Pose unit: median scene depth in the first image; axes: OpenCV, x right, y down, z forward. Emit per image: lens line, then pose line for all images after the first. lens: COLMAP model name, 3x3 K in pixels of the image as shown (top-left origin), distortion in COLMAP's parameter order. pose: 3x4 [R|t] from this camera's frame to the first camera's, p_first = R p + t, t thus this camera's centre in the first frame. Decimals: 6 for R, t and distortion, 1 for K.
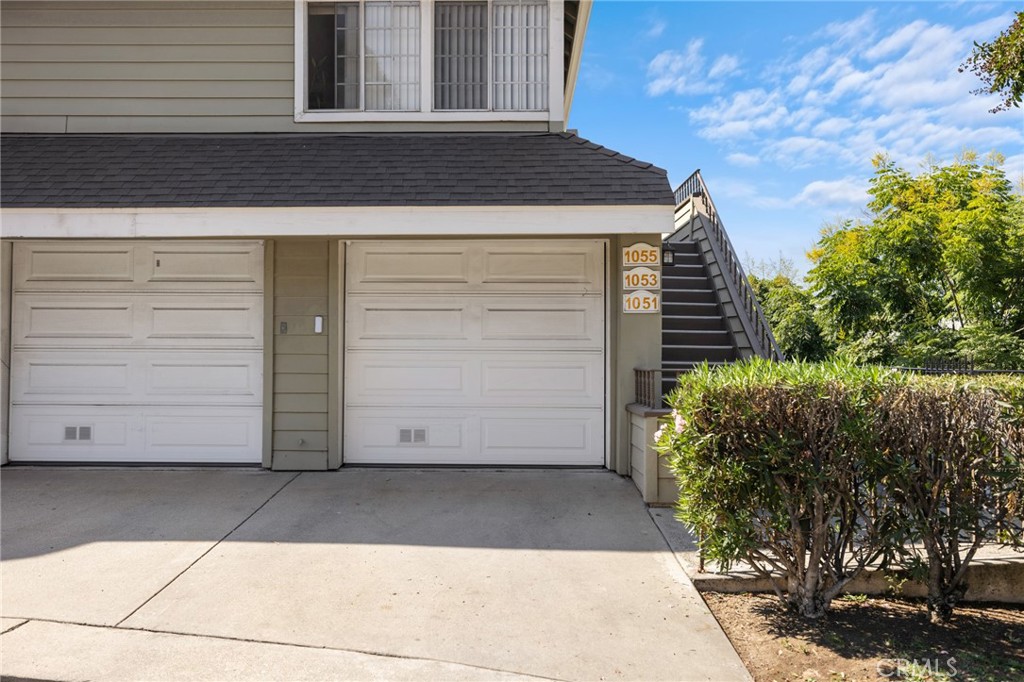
lens RADIAL K [[919.8, 0, 512.0], [0, 919.8, 341.0], [0, 0, 1]] dist [-0.002695, -0.001460]
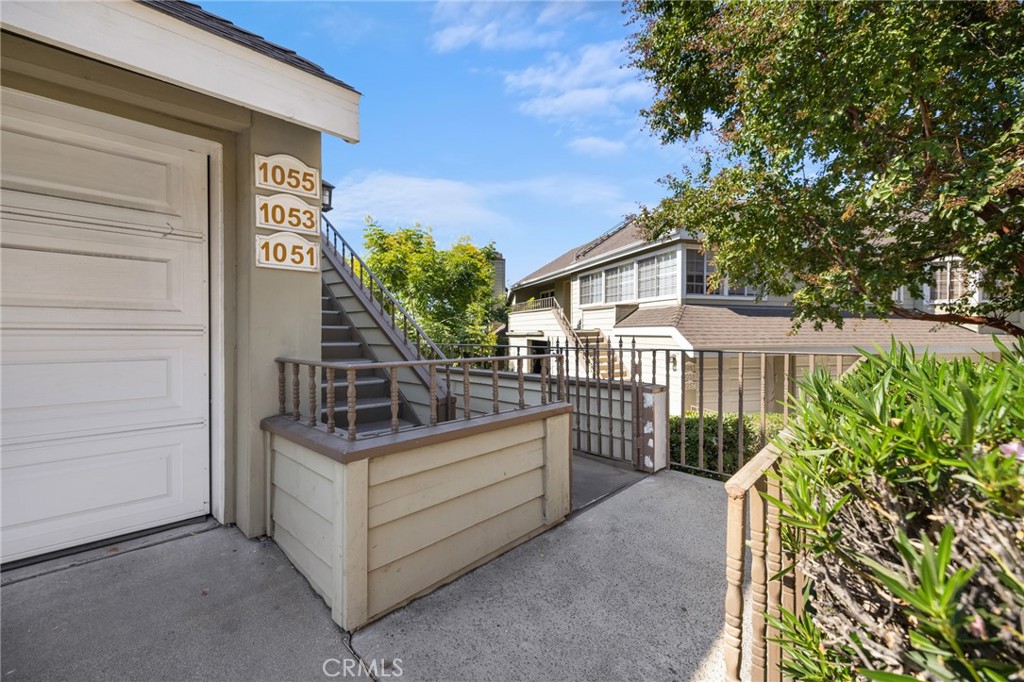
lens RADIAL K [[426.1, 0, 504.9], [0, 426.1, 335.6], [0, 0, 1]] dist [0.001215, -0.000043]
pose [[0.700336, -0.006408, 0.713785, 0.036809], [-0.007421, 0.999840, 0.016258, 0.008573], [-0.713775, -0.016683, 0.700176, 0.691512]]
